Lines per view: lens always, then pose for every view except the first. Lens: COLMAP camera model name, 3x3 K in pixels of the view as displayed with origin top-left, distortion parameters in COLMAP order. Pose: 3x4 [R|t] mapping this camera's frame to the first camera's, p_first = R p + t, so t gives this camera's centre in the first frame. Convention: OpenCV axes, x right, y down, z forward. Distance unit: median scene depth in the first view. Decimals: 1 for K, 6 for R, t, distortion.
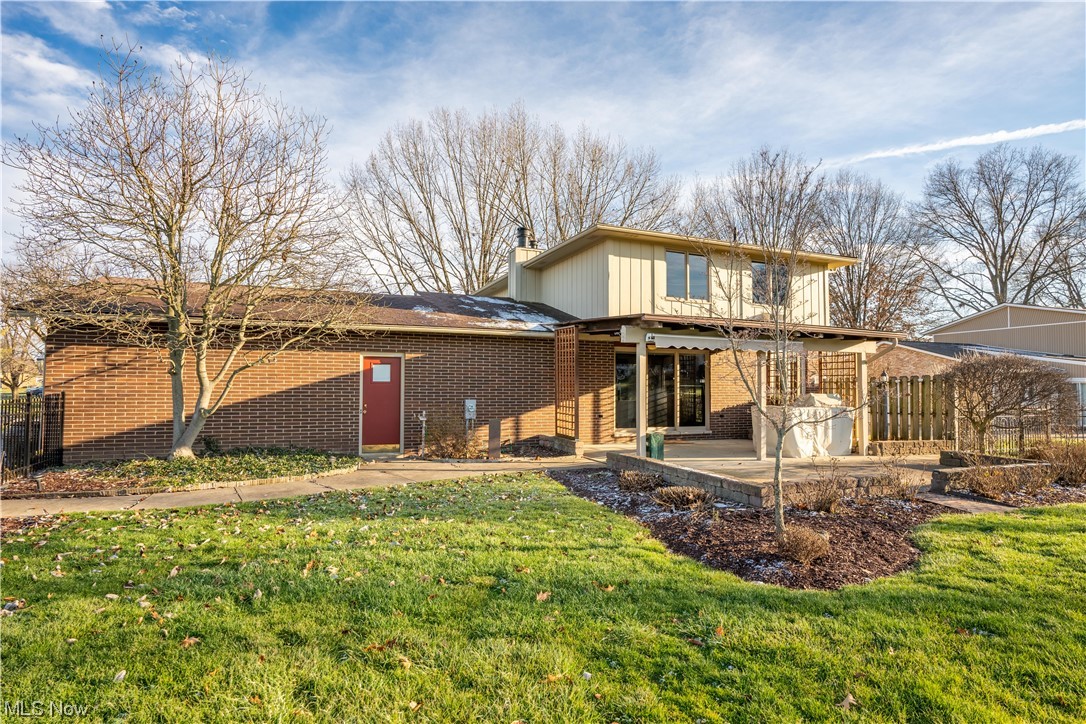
lens RADIAL K [[607.7, 0, 543.0], [0, 607.7, 362.0], [0, 0, 1]] dist [0.000095, 0.000103]
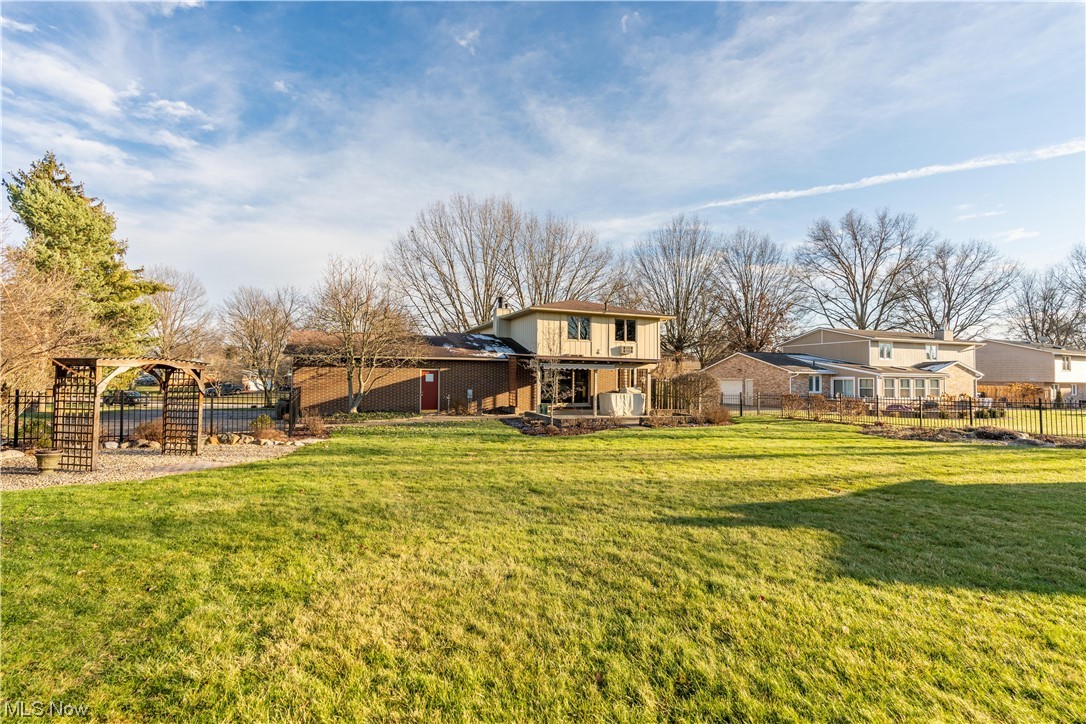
lens RADIAL K [[500.0, 0, 546.6], [0, 500.0, 374.7], [0, 0, 1]] dist [0.029222, 0.000021]
pose [[0.999974, 0.003443, 0.006412, 0.121775], [-0.003677, 0.999317, 0.036761, -0.049277], [-0.006281, -0.036783, 0.999304, -0.676103]]
